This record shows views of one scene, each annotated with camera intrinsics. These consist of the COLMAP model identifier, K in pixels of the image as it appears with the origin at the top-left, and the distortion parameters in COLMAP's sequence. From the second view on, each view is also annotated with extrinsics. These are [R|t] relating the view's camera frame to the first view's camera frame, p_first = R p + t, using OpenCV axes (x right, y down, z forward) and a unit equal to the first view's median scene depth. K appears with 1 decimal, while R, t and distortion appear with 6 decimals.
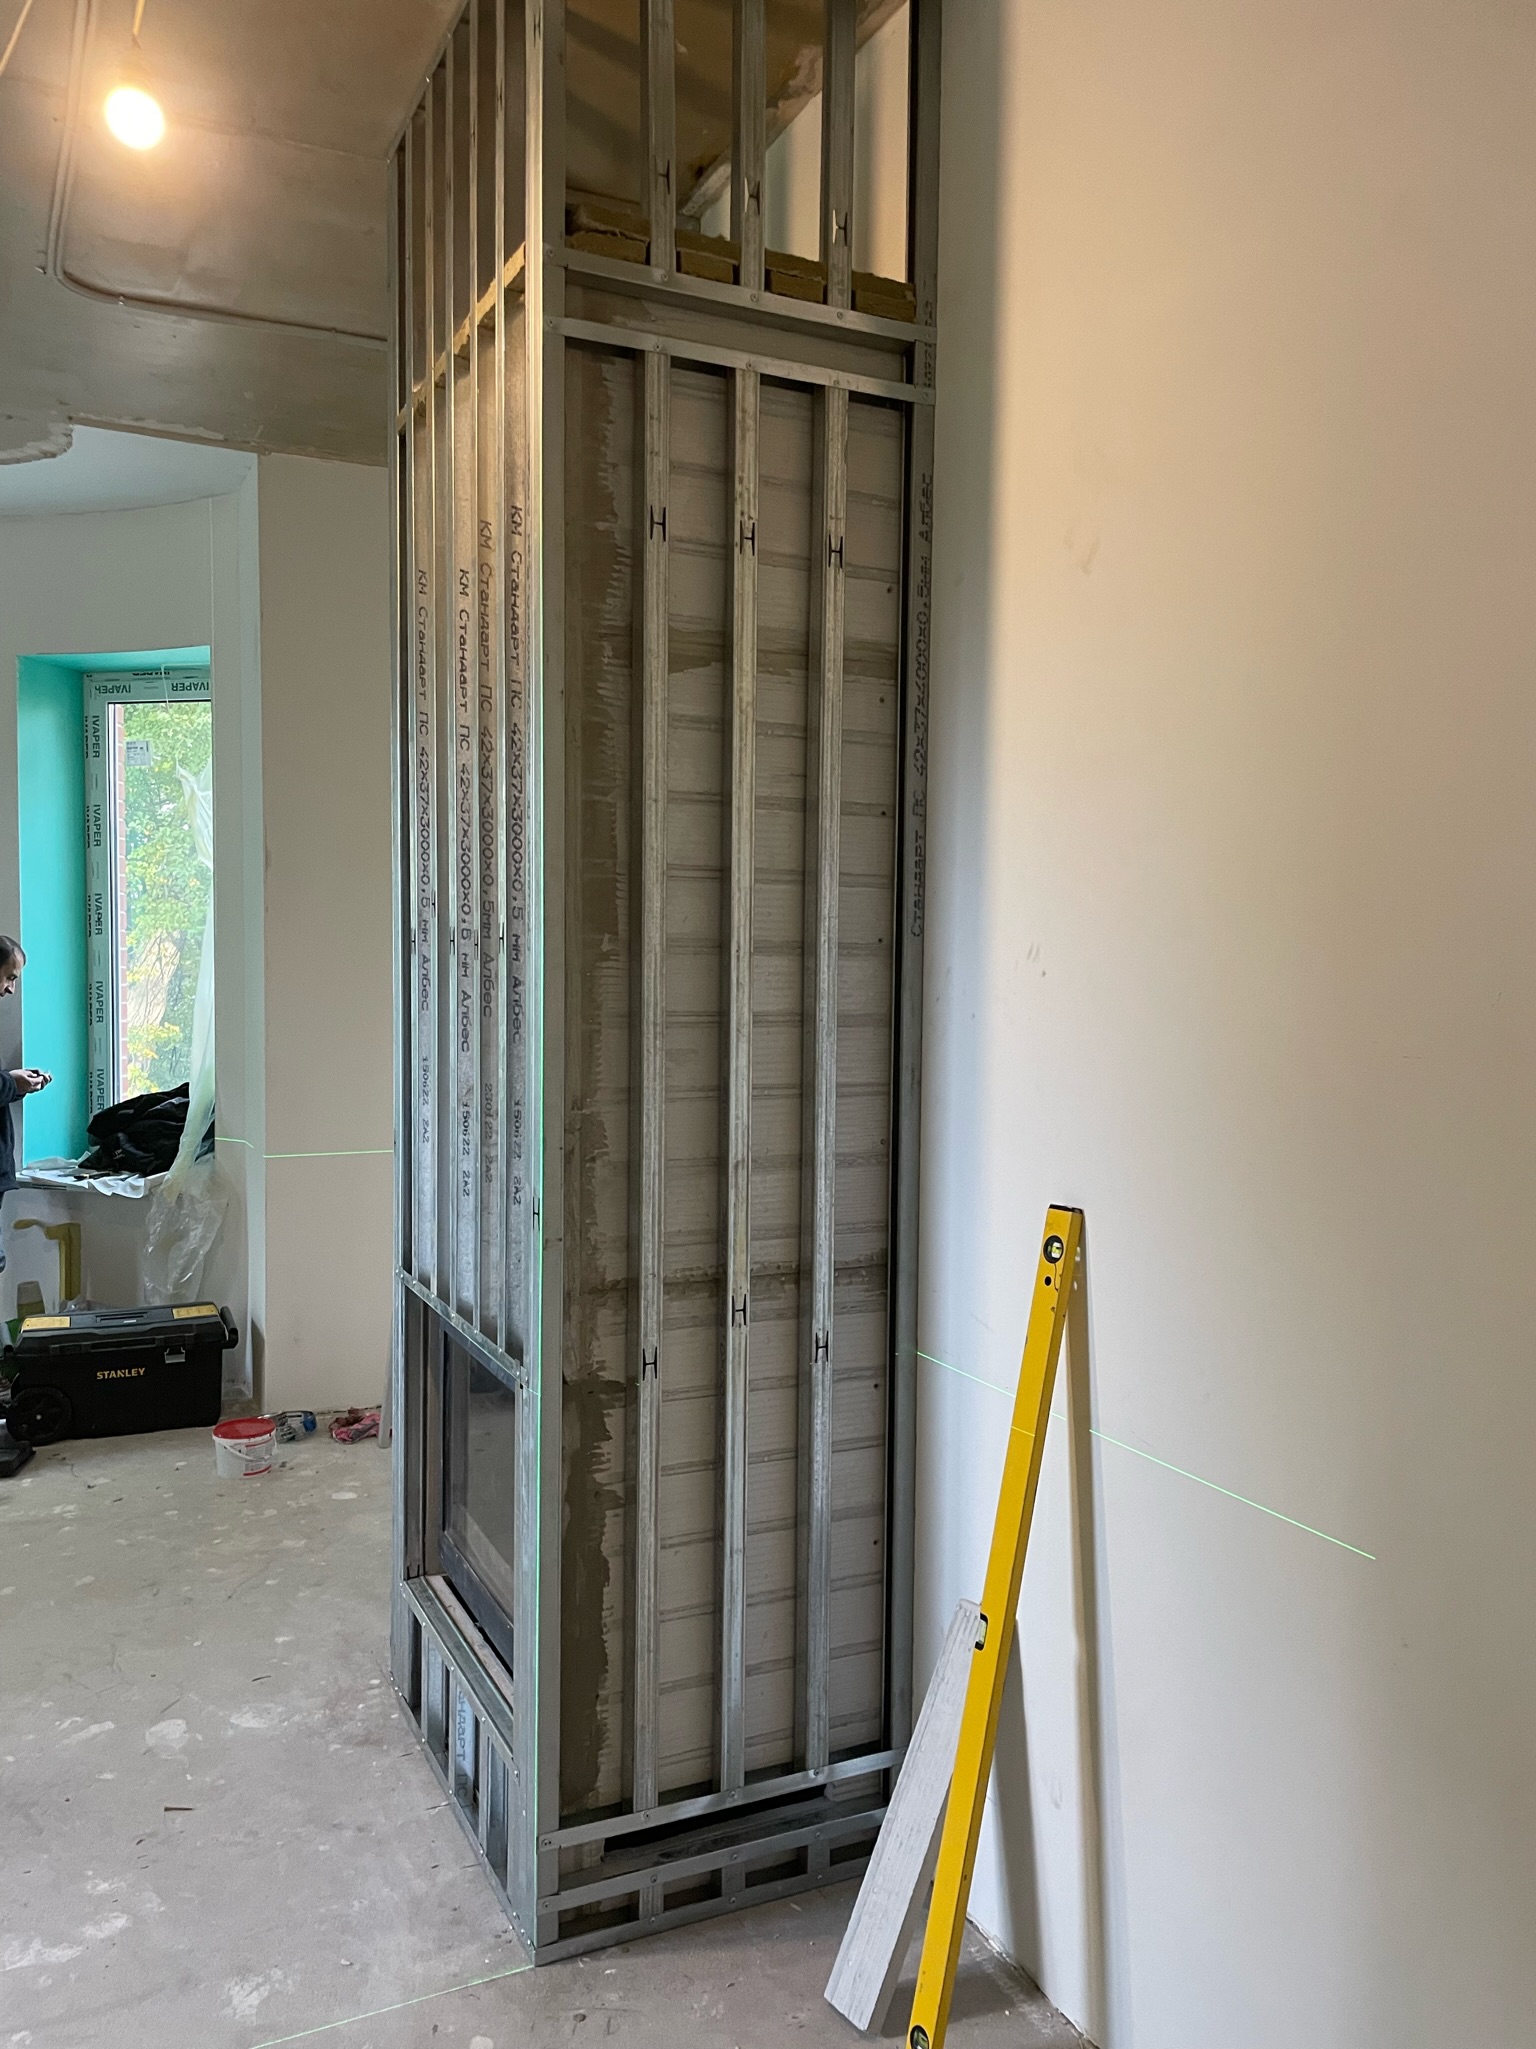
lens RADIAL K [[1549.1, 0, 768.0], [0, 1549.1, 1024.5], [0, 0, 1]] dist [0.094988, -0.112031]
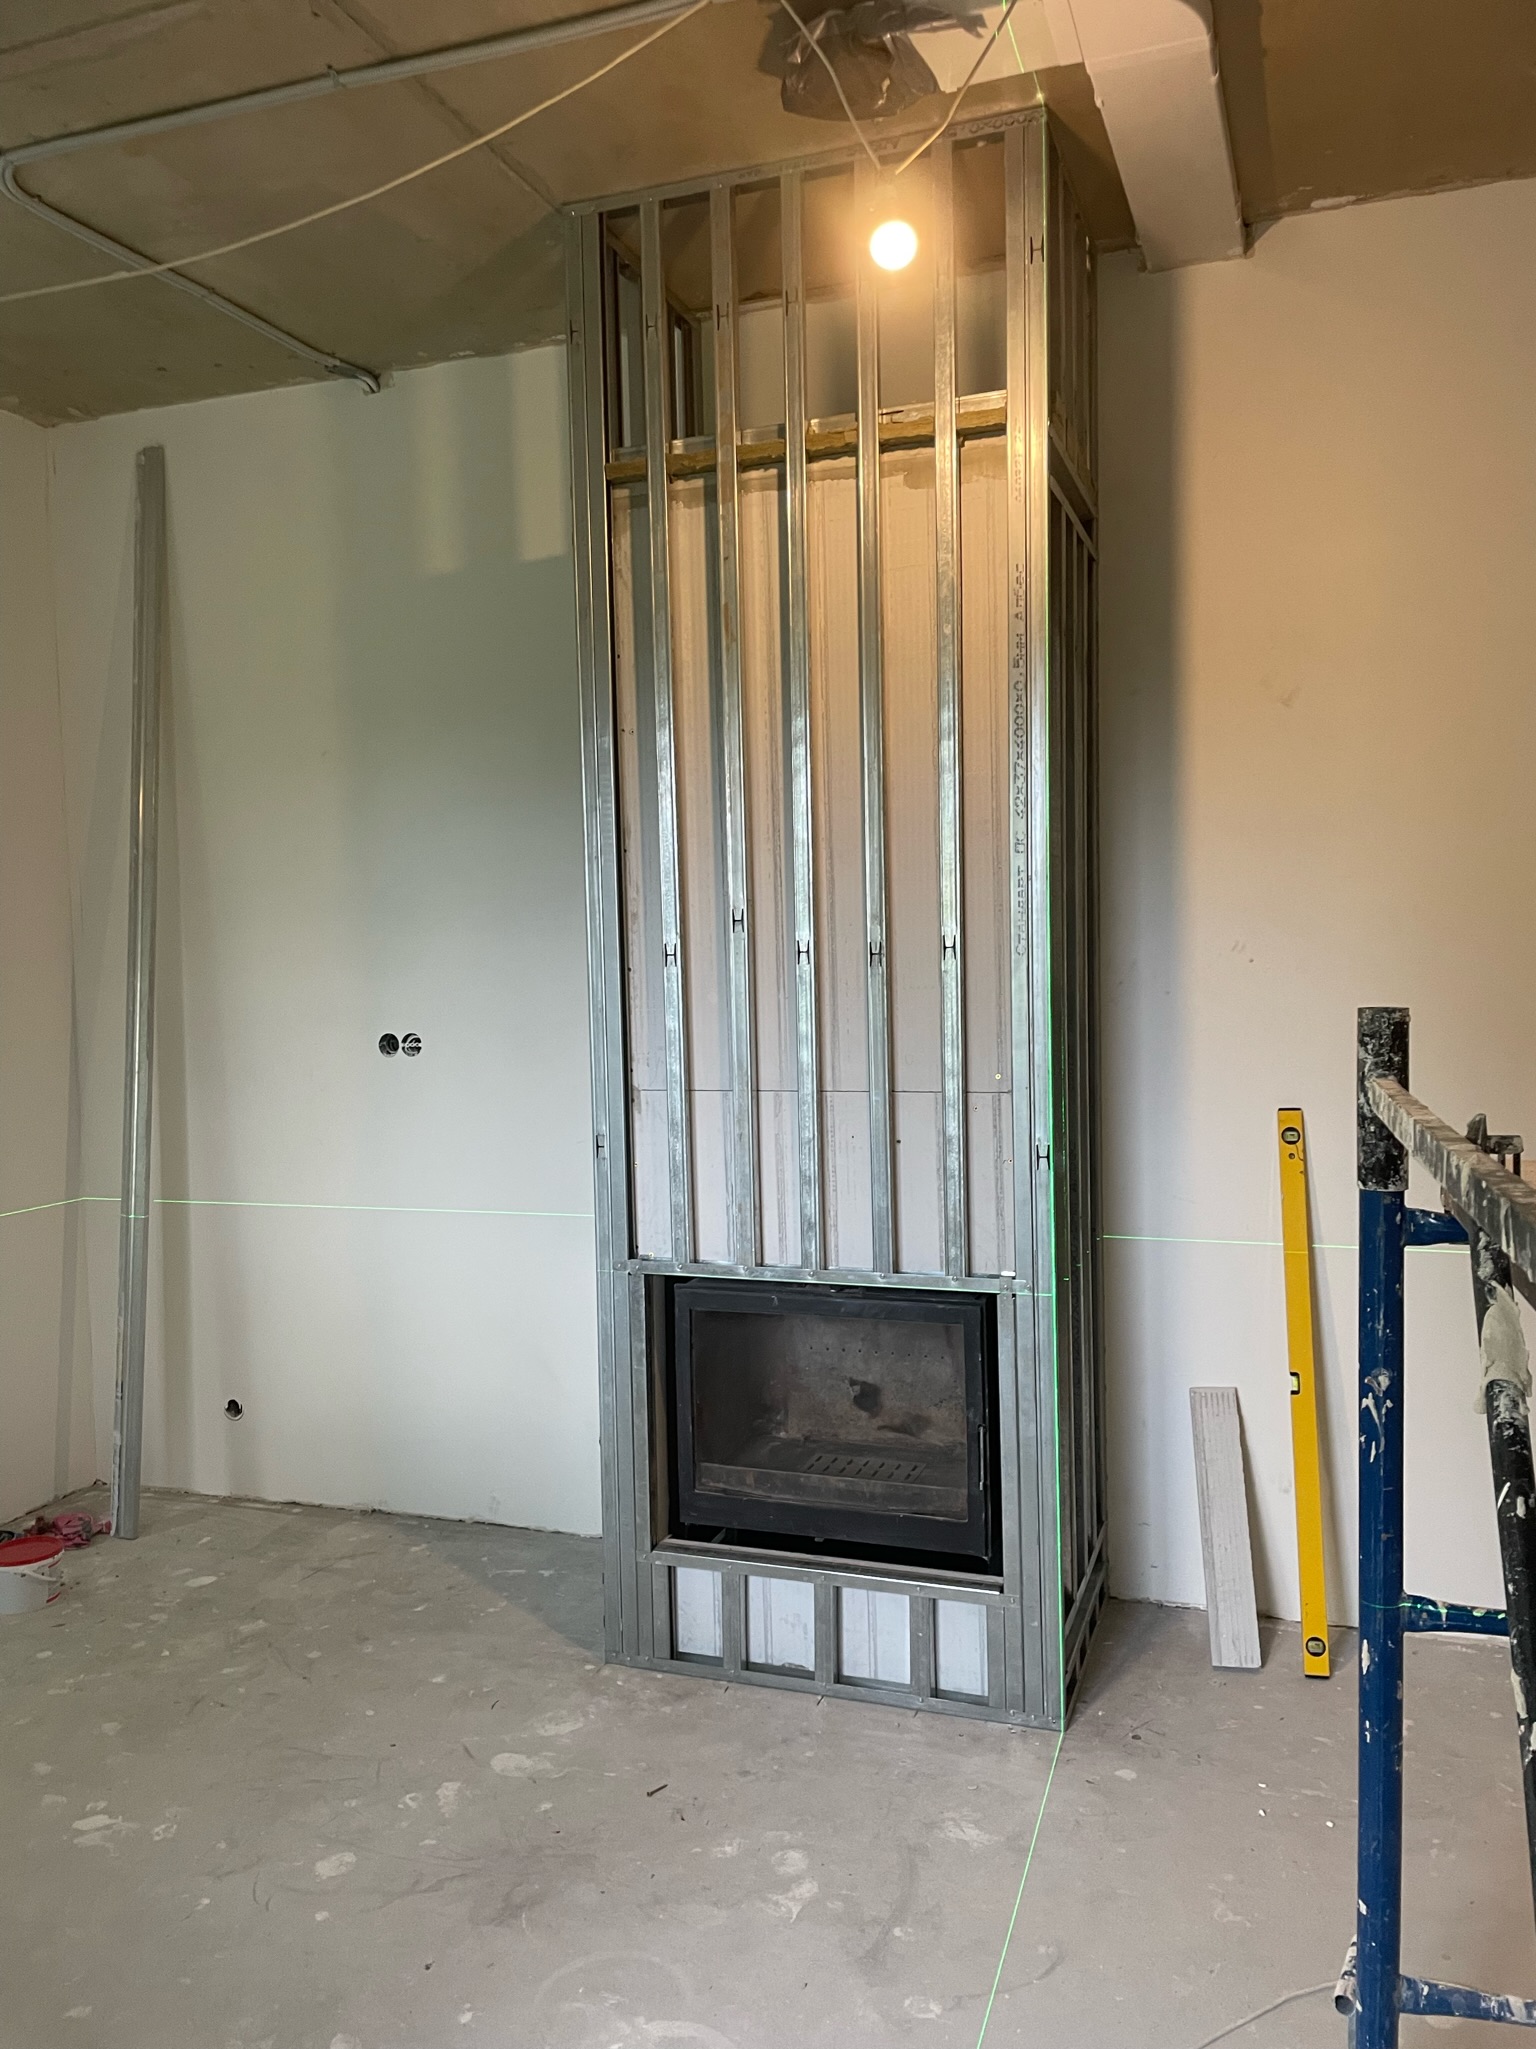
lens RADIAL K [[1549.1, 0, 768.0], [0, 1549.1, 1024.5], [0, 0, 1]] dist [0.094988, -0.112031]
pose [[0.710254, -0.058596, 0.701503, -0.934231], [0.060216, 0.997934, 0.022390, -0.024589], [-0.701366, 0.026339, 0.712315, 0.178414]]
